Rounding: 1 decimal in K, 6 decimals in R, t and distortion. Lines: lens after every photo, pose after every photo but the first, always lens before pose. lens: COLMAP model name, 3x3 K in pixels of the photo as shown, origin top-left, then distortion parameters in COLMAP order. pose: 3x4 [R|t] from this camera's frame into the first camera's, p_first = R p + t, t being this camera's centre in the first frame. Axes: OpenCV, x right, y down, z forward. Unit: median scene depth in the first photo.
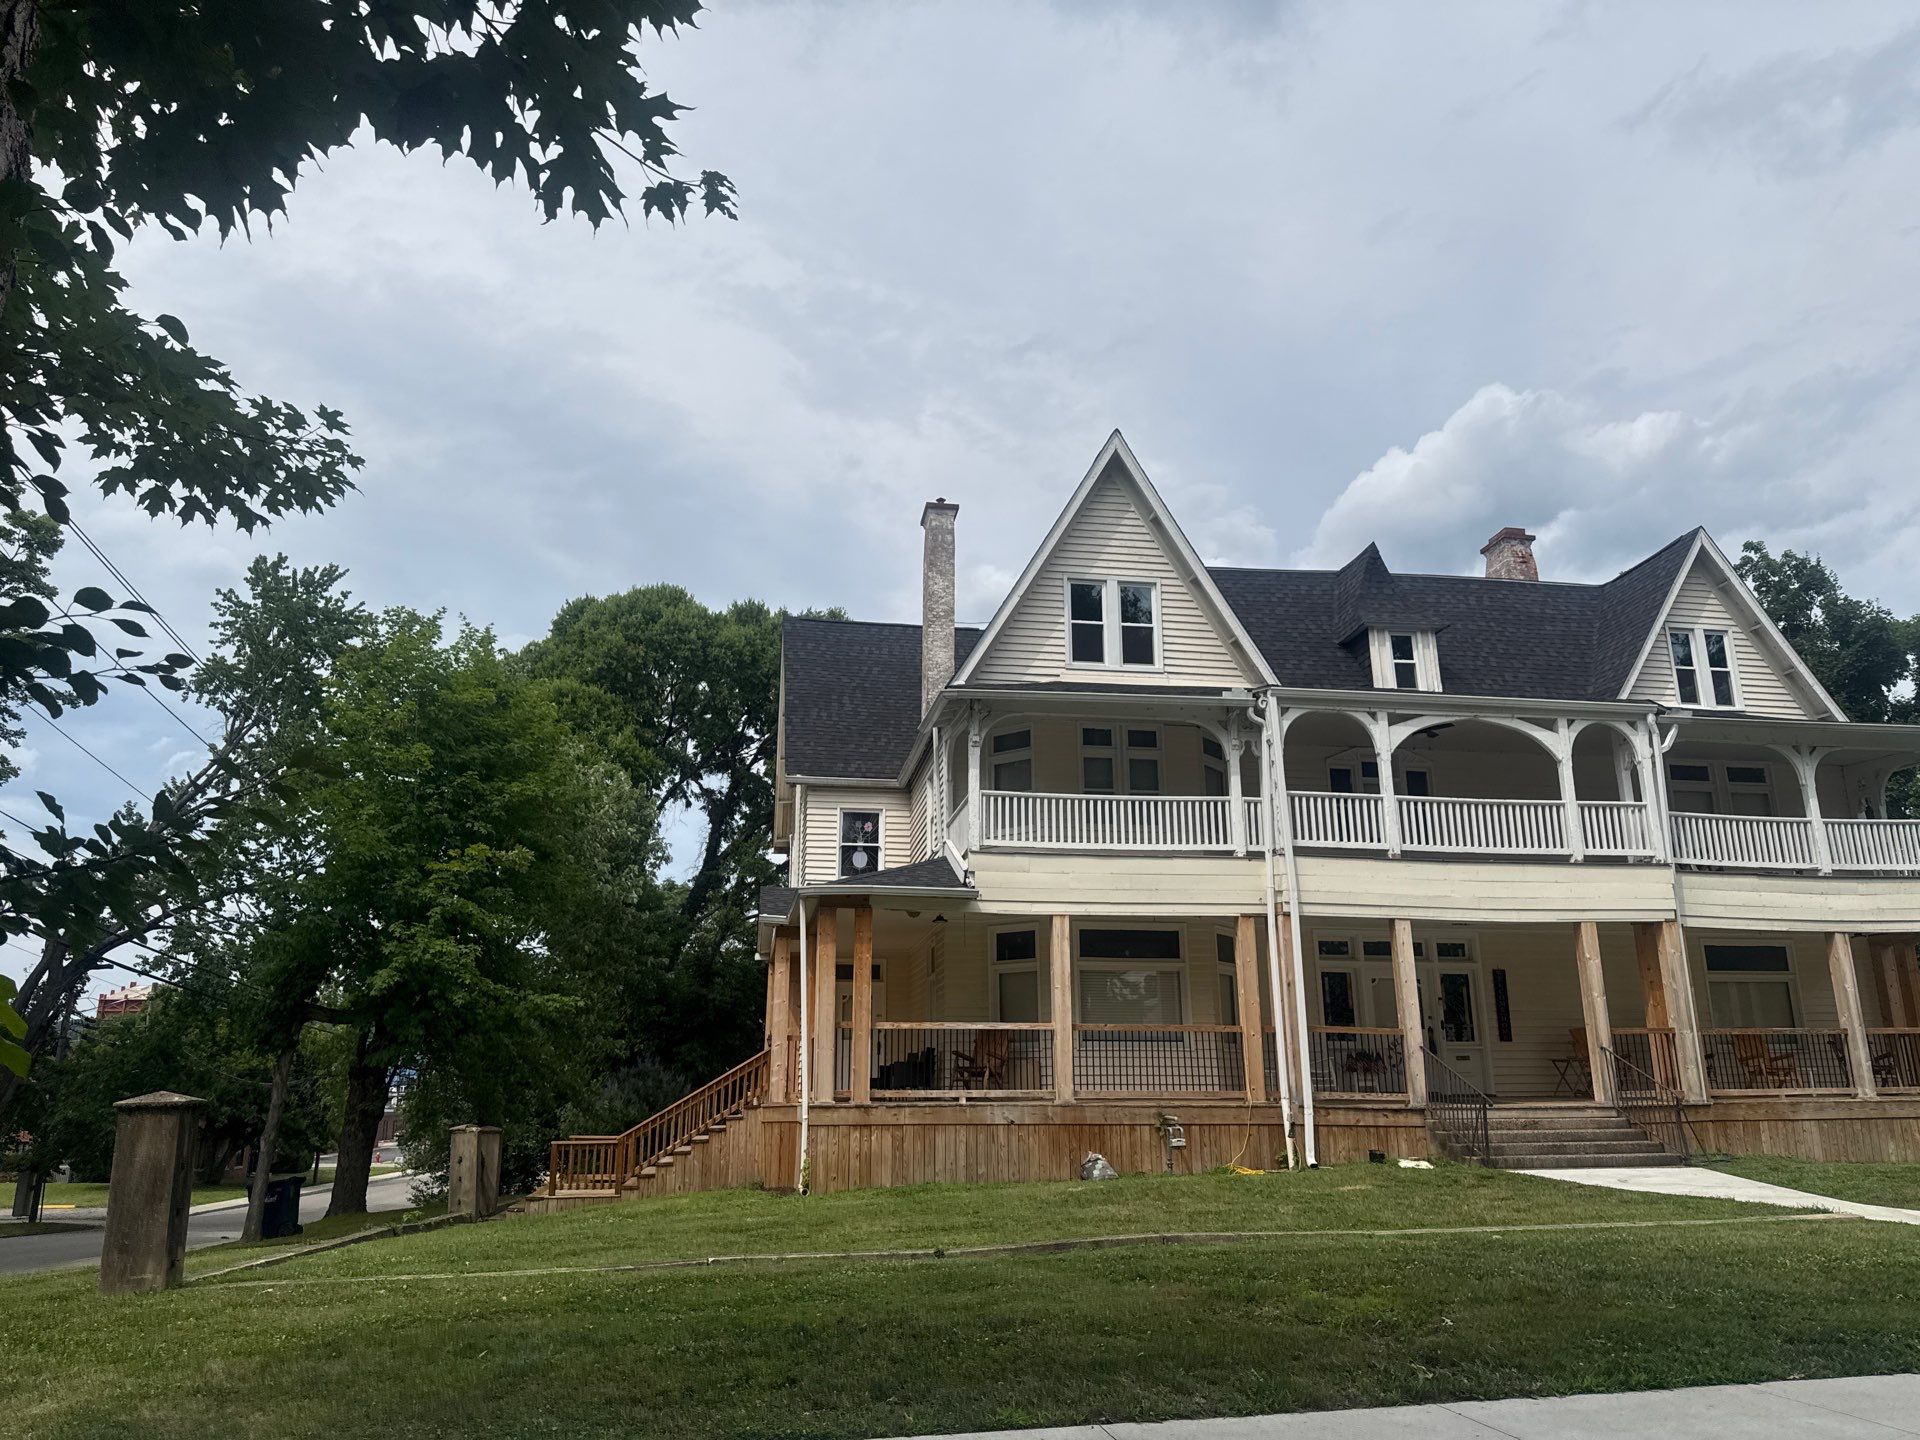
lens RADIAL K [[1360.5, 0, 960.0], [0, 1360.5, 720.0], [0, 0, 1]] dist [0.108520, -0.231948]
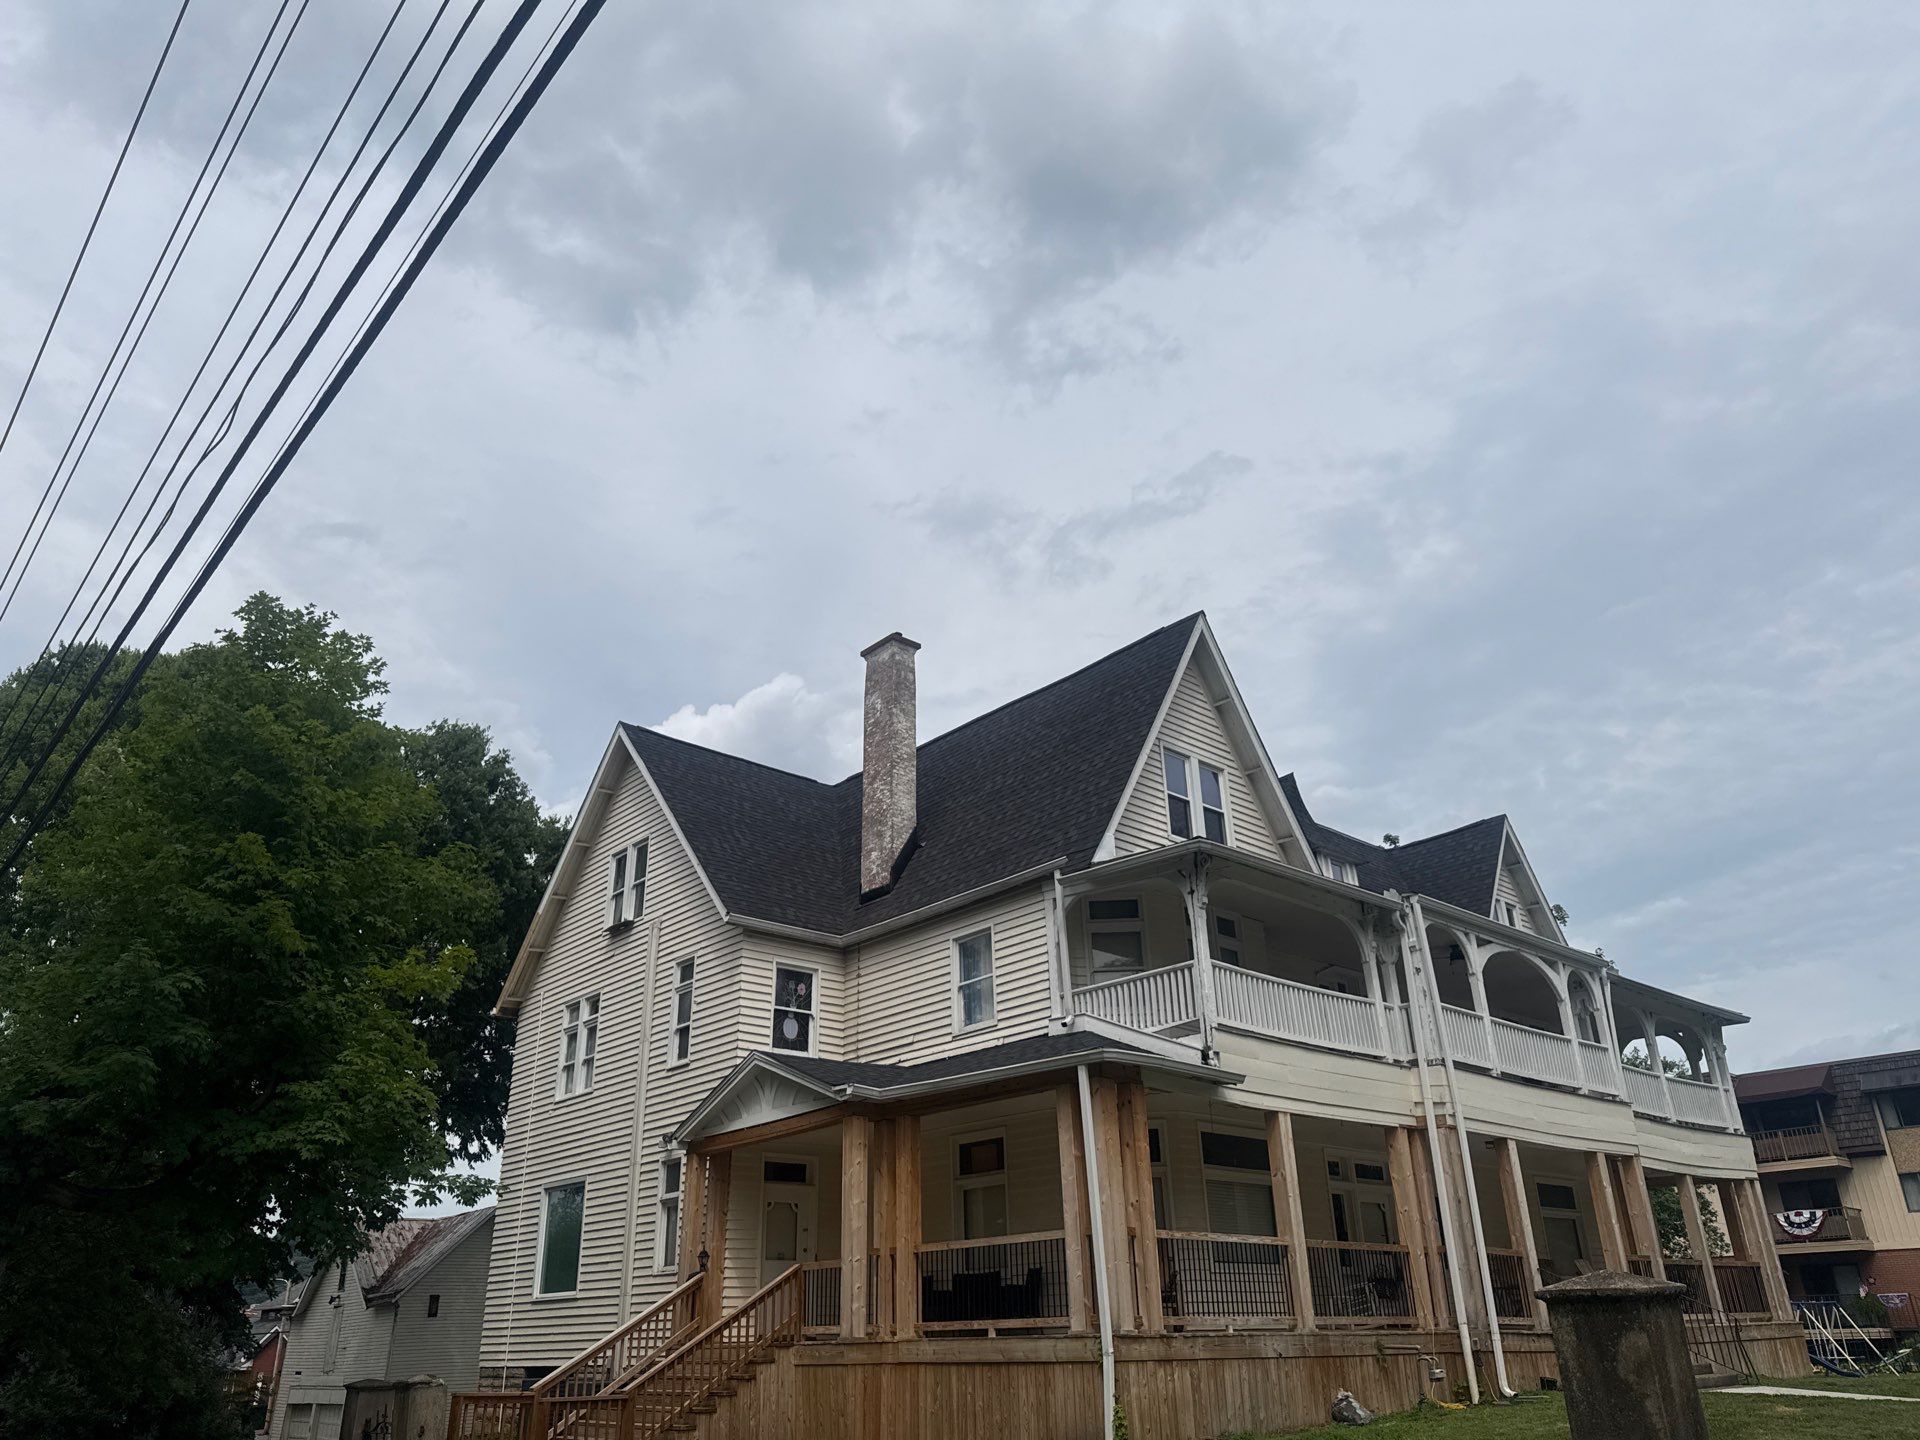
lens RADIAL K [[1360.5, 0, 960.0], [0, 1360.5, 720.0], [0, 0, 1]] dist [0.108520, -0.231948]
pose [[0.854766, 0.209858, 0.474695, -0.492814], [-0.130697, 0.972168, -0.194444, 0.080896], [-0.502289, 0.104163, 0.858403, 0.256552]]
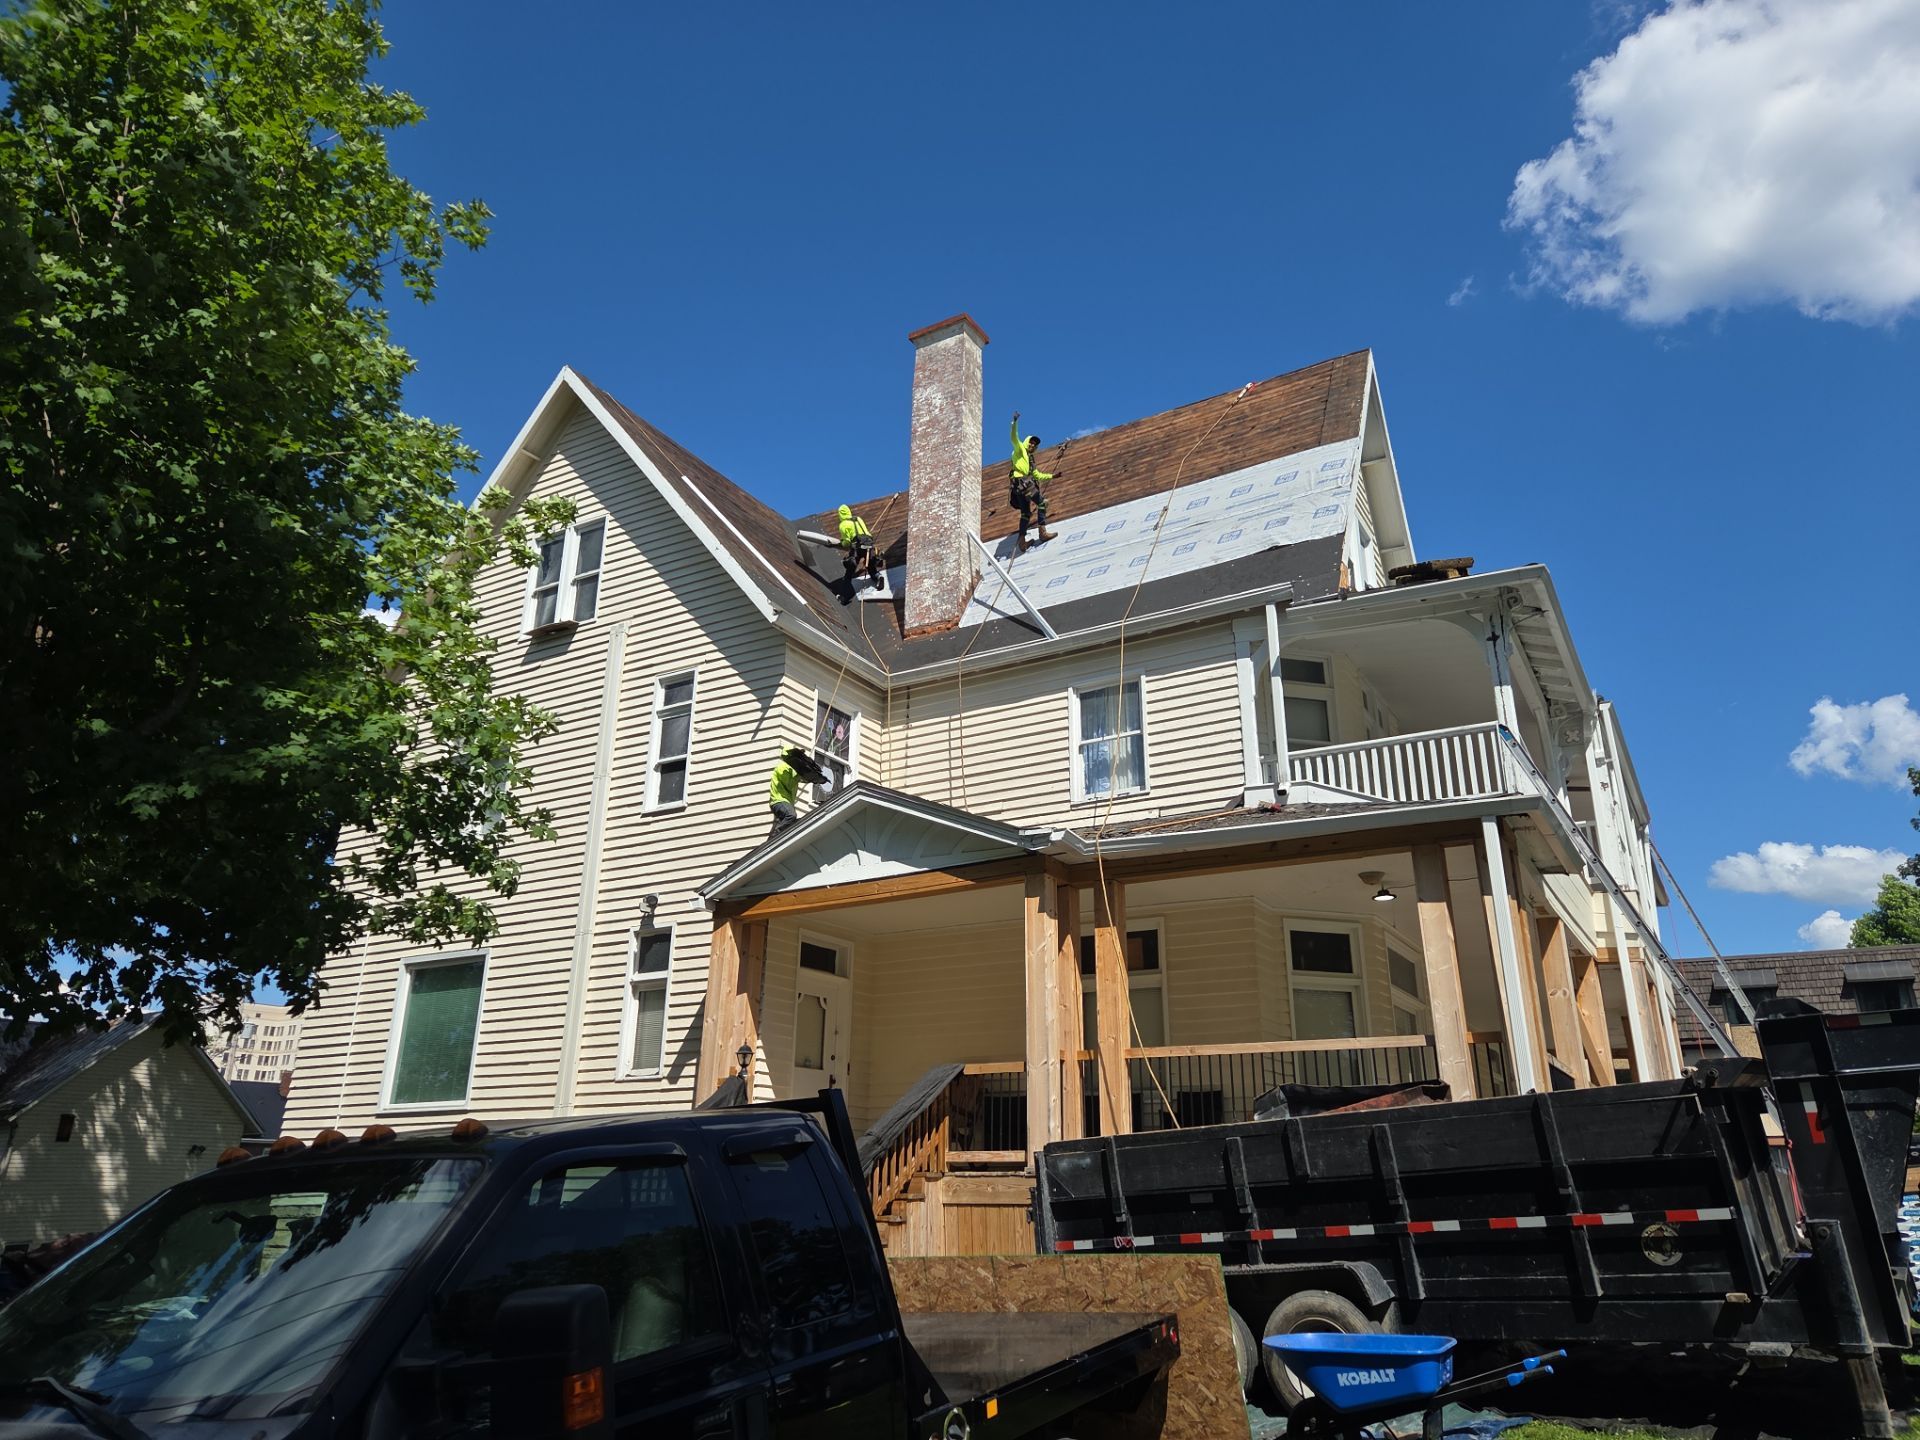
lens RADIAL K [[1240.0, 0, 962.9], [0, 1240.0, 757.2], [0, 0, 1]] dist [0.069959, -0.000234]
pose [[0.639362, 0.261161, 0.723196, -0.529809], [-0.219205, 0.963429, -0.154120, 0.197671], [-0.736998, -0.059989, 0.673227, 0.671587]]
